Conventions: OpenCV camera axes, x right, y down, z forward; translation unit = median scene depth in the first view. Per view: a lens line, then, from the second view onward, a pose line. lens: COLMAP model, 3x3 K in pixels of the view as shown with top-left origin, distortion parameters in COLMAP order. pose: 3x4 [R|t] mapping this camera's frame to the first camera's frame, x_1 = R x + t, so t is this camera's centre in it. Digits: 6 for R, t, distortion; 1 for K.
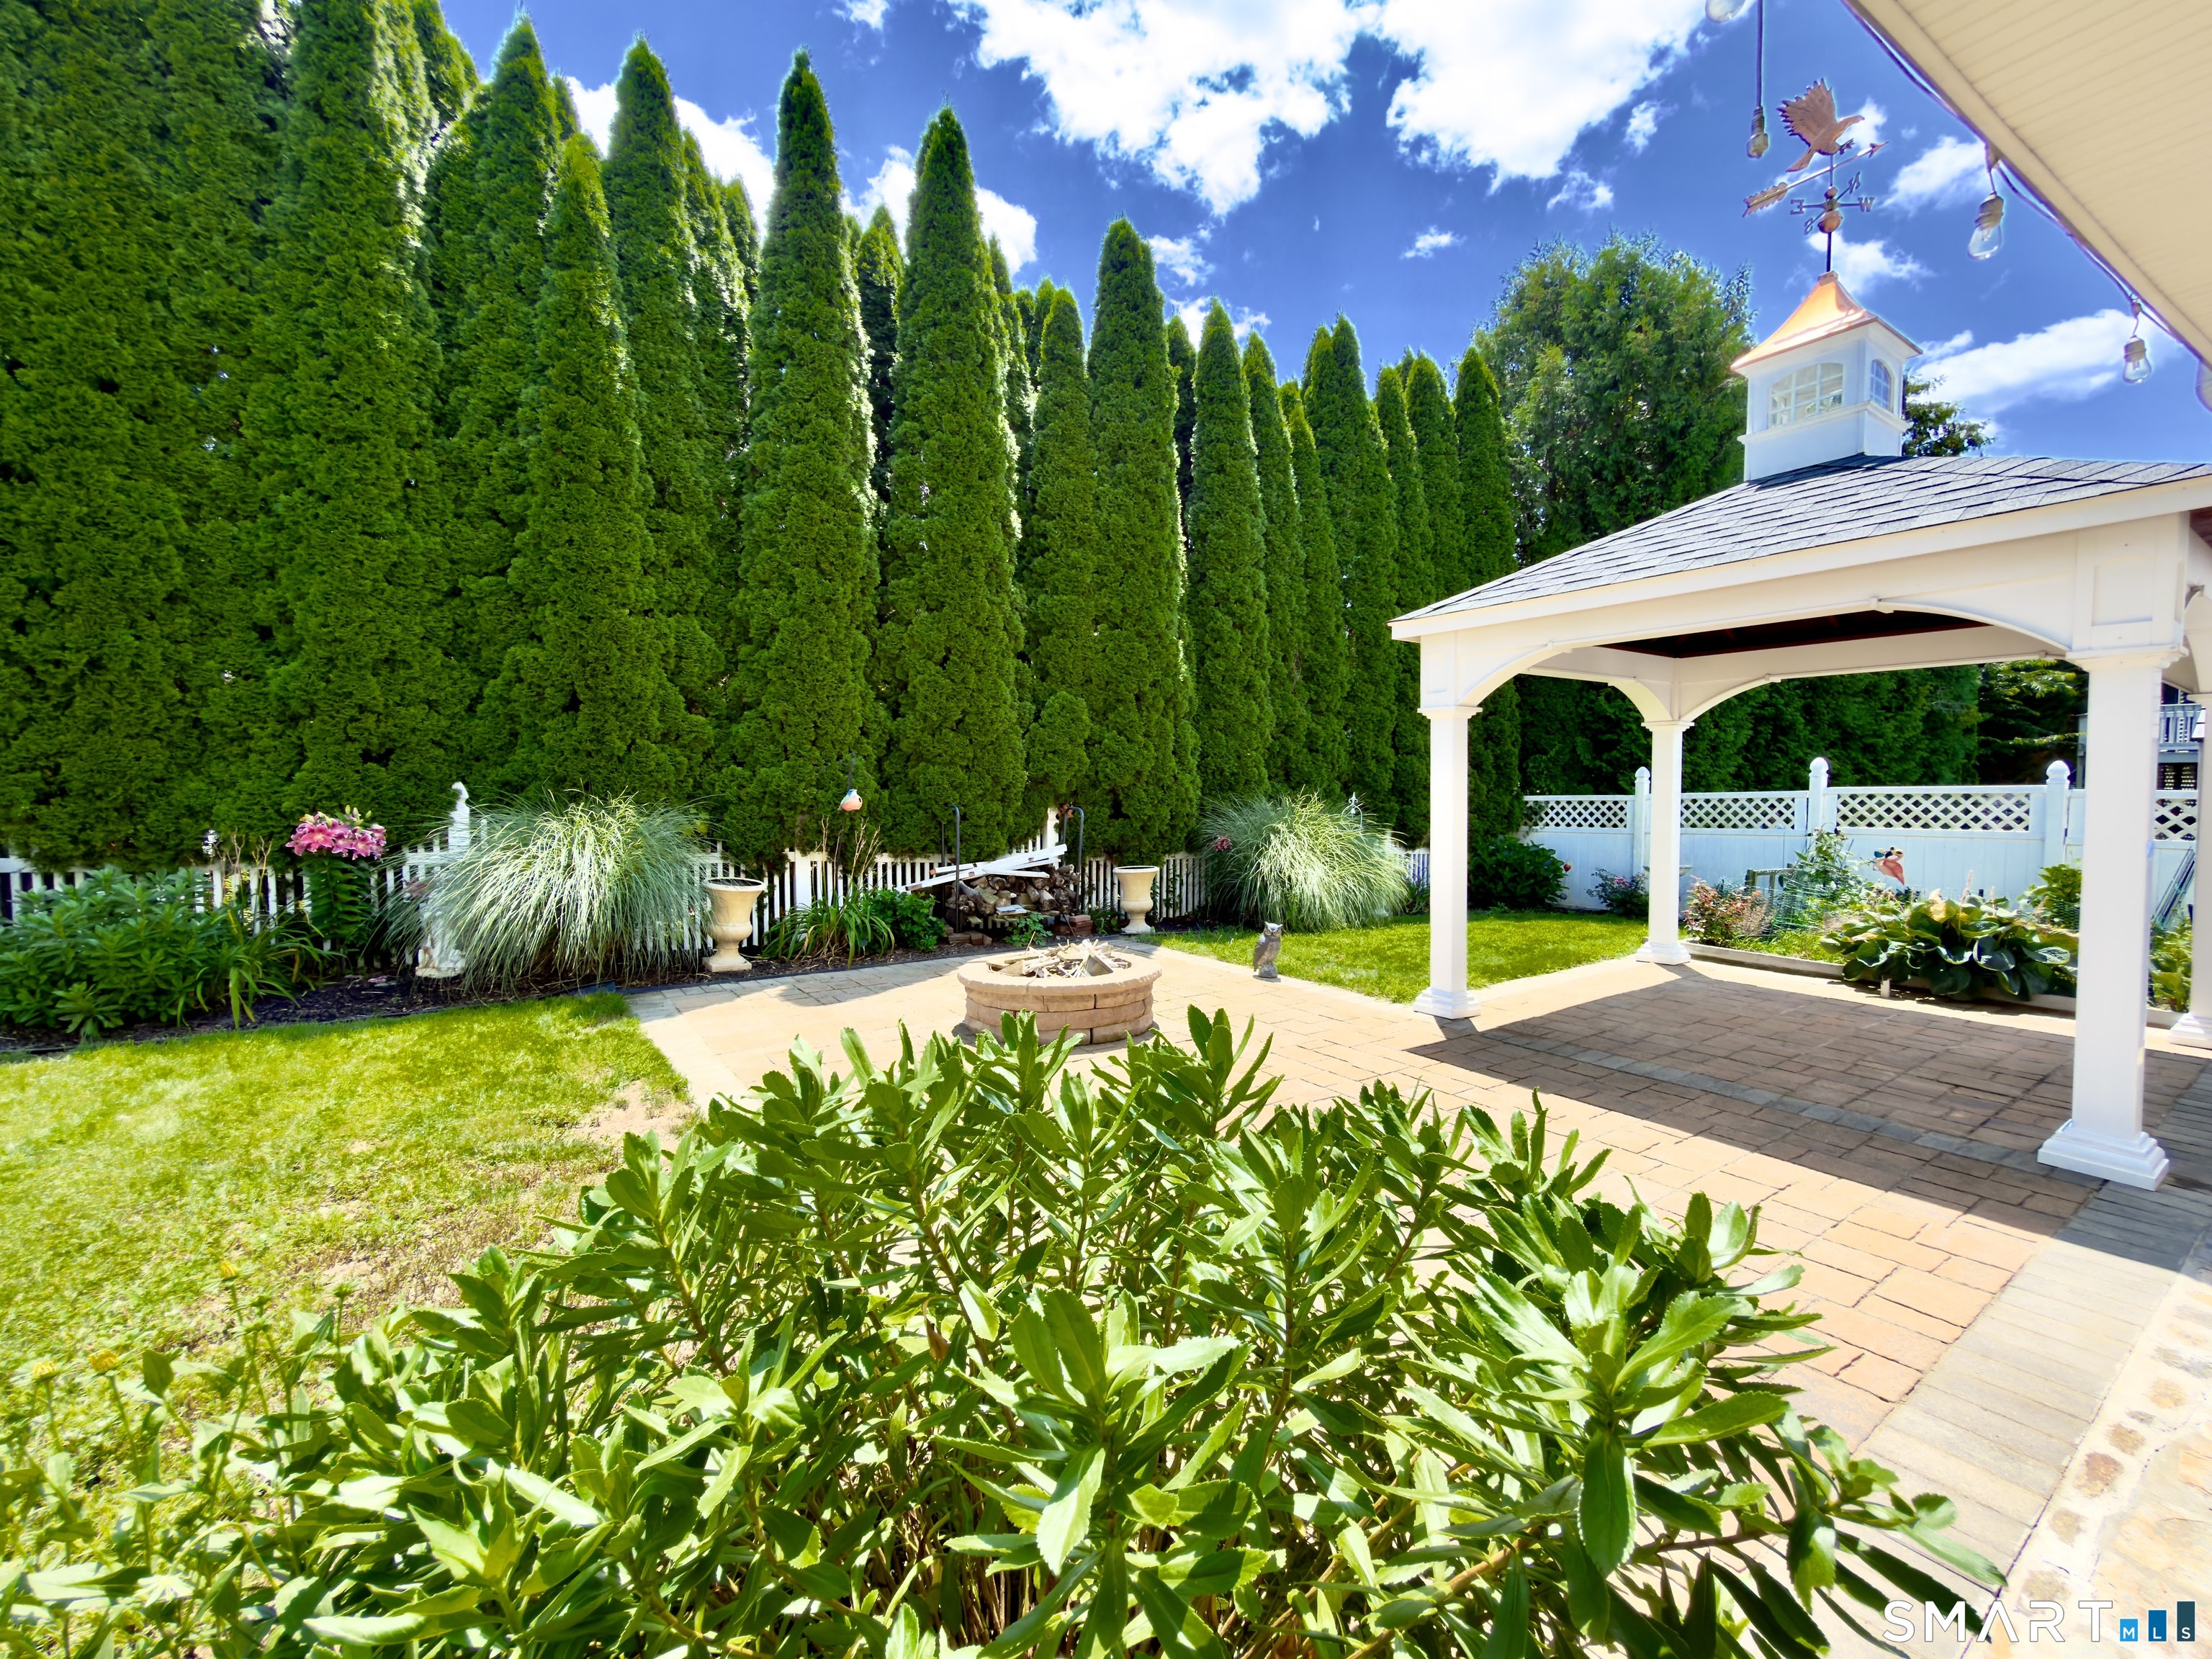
lens RADIAL K [[896.3, 0, 1106.0], [0, 896.3, 829.5], [0, 0, 1]] dist [0.012034, -0.000162]
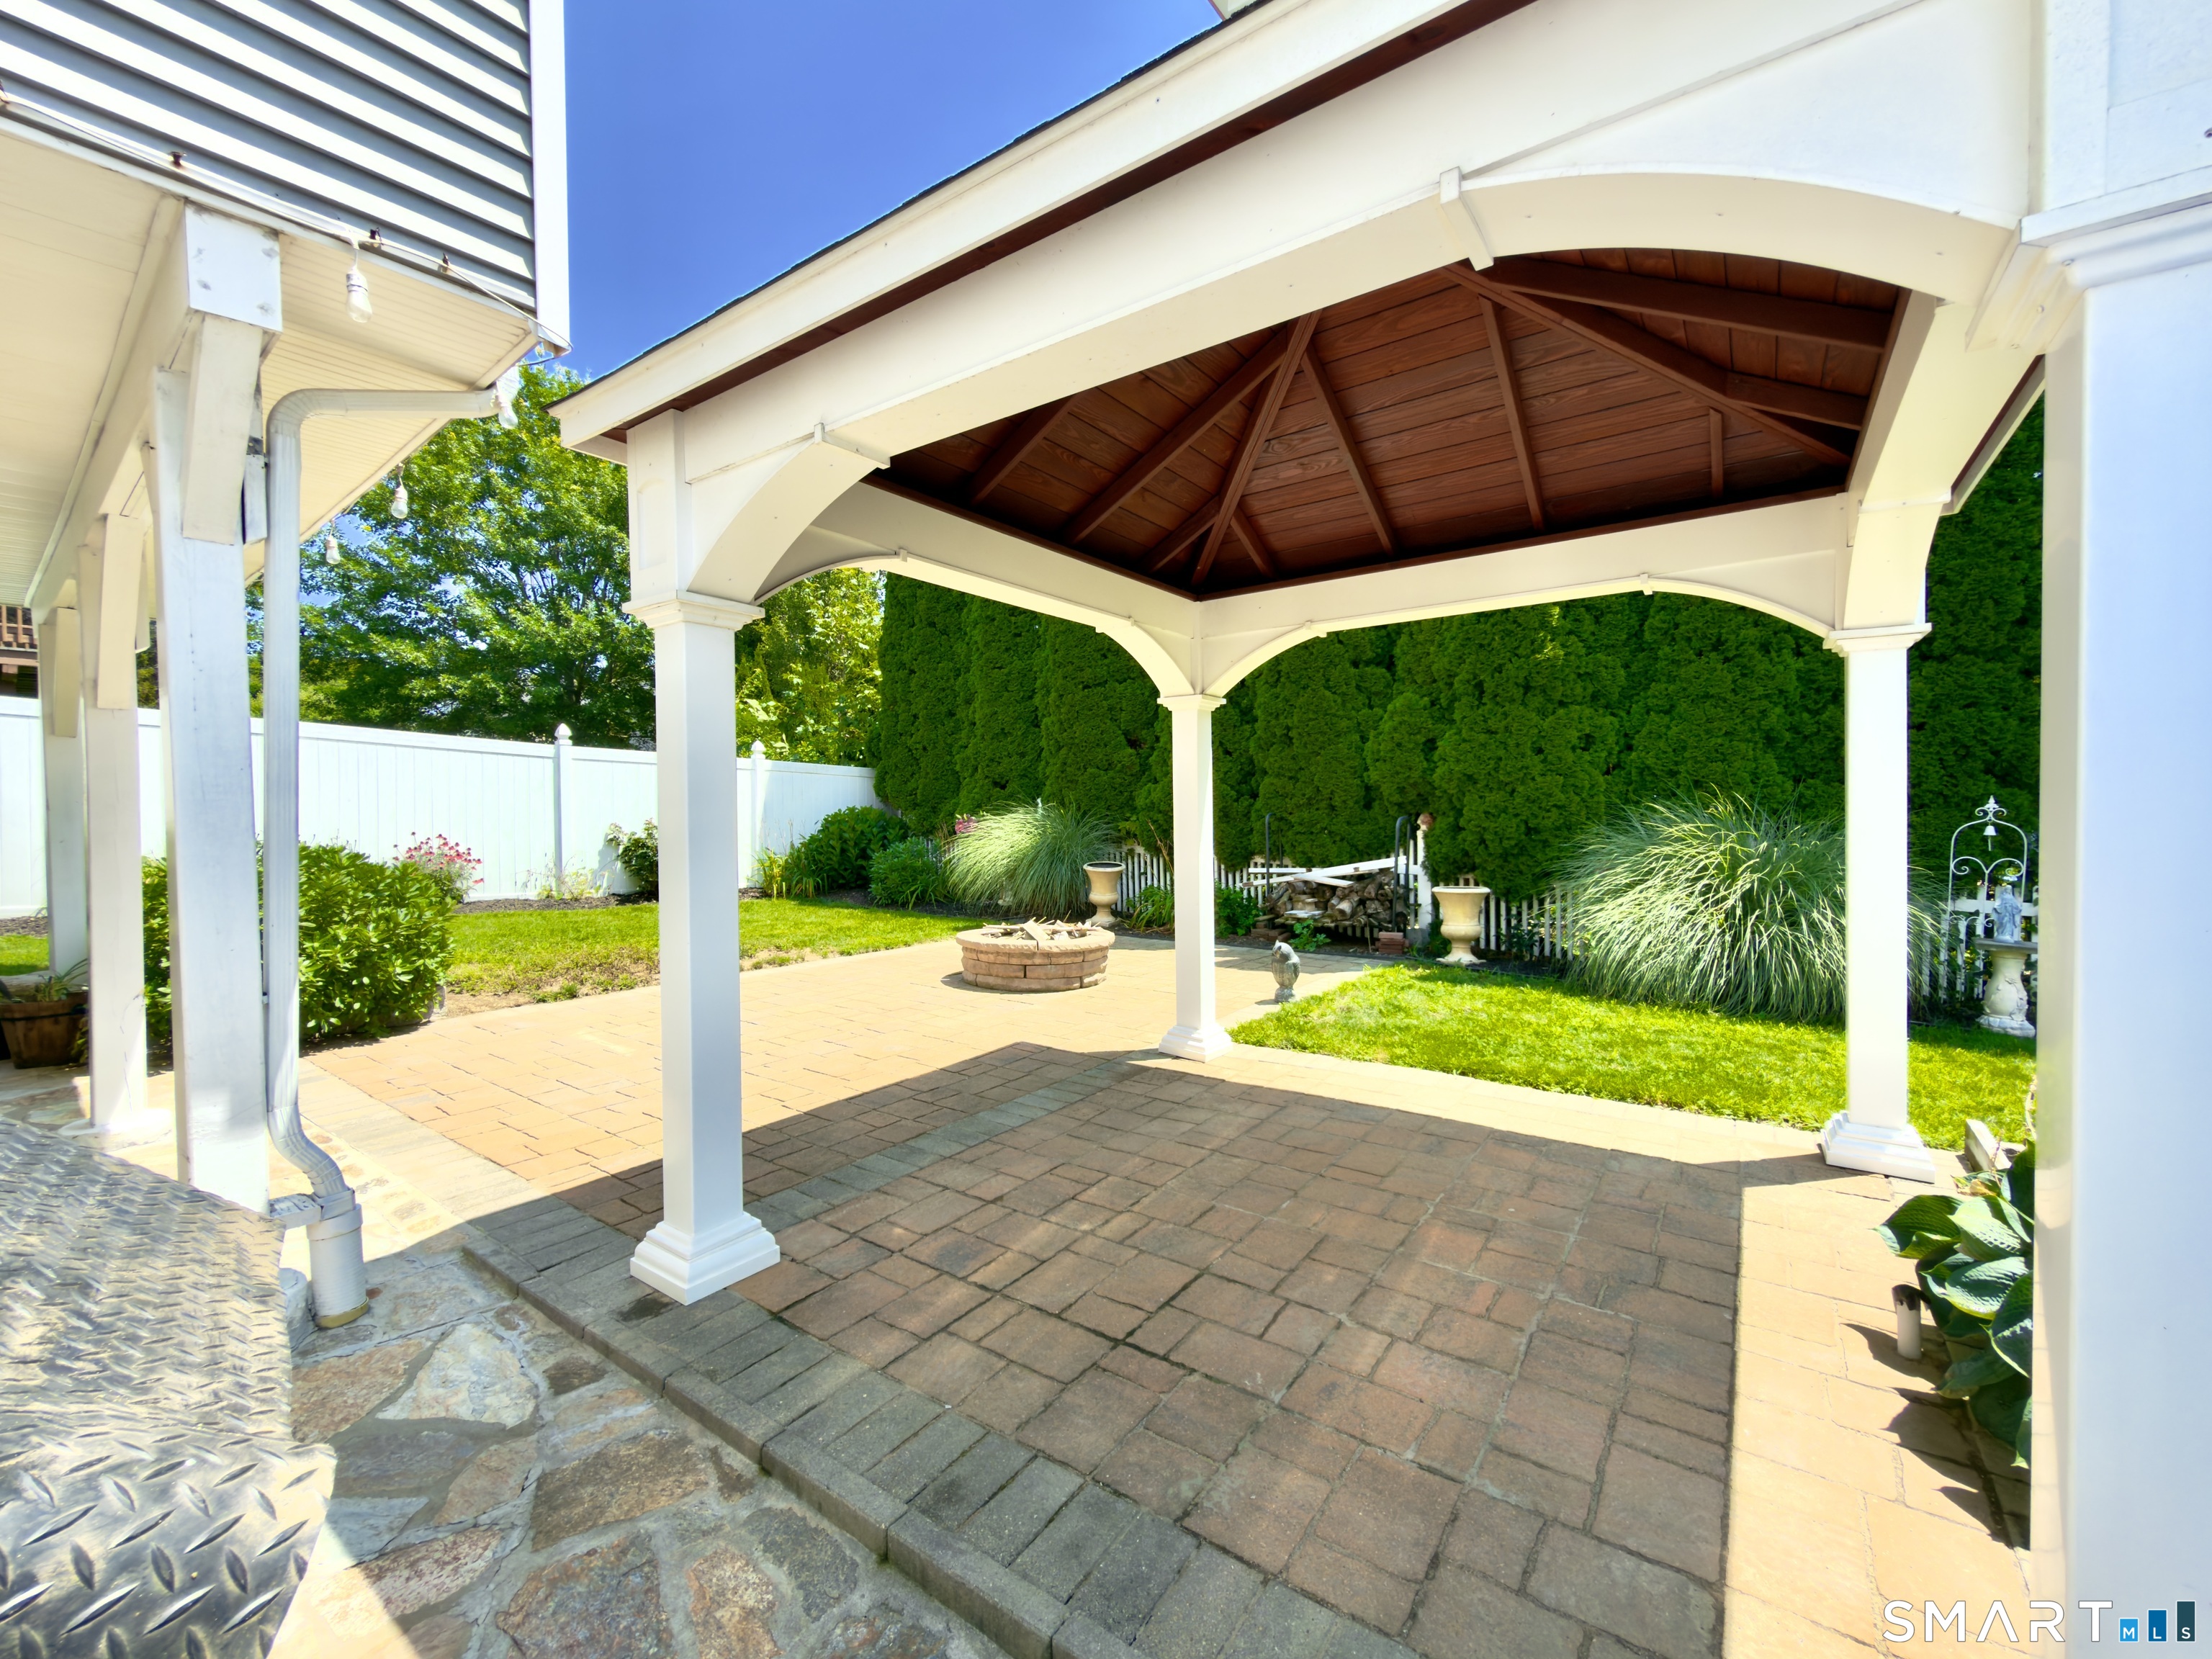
lens RADIAL K [[880.1, 0, 1106.0], [0, 880.1, 829.5], [0, 0, 1]] dist [-0.002424, -0.000368]
pose [[0.378814, 0.019748, -0.925262, 0.899668], [-0.036002, 0.999330, 0.006589, -0.008362], [0.924772, 0.030815, 0.379271, 0.480914]]
